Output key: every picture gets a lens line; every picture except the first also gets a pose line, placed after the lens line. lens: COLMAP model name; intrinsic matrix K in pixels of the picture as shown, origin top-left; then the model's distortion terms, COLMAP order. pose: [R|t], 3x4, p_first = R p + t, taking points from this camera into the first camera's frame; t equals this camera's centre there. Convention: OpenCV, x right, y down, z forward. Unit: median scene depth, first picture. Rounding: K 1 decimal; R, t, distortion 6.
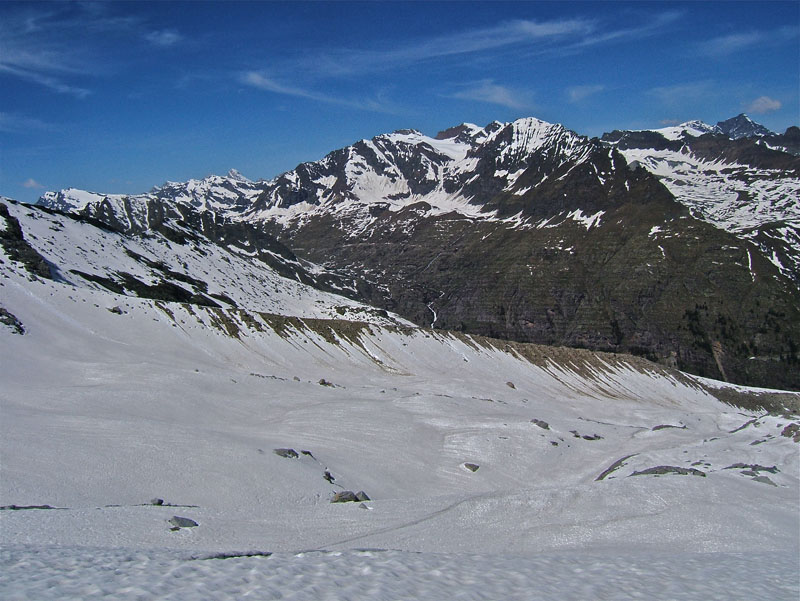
lens RADIAL K [[793.2, 0, 406.3], [0, 793.2, 296.1], [0, 0, 1]] dist [-0.071056, 0.000000]
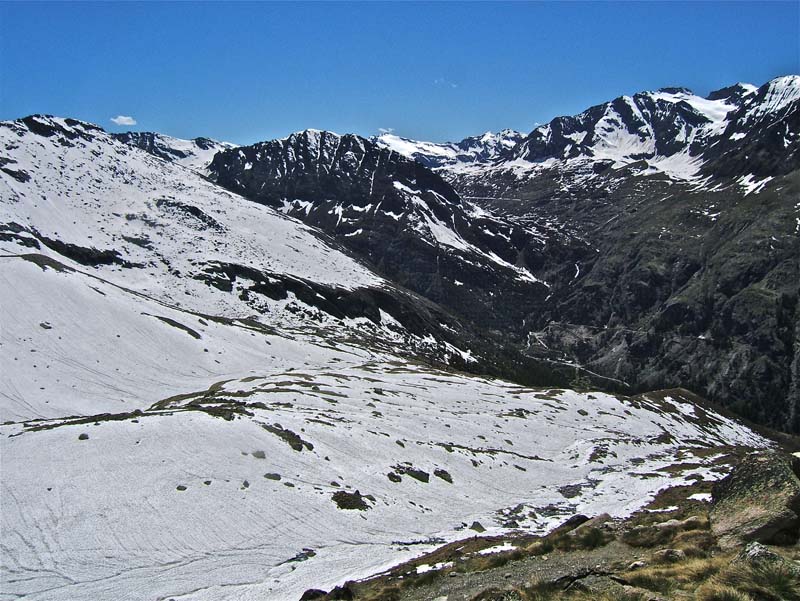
lens RADIAL K [[793.2, 0, 406.8], [0, 793.2, 295.0], [0, 0, 1]] dist [-0.071056, 0.000000]
pose [[0.884363, 0.142800, -0.444421, 0.175357], [-0.124314, 0.989725, 0.070640, 0.005714], [0.449942, -0.007223, 0.893028, 0.035170]]
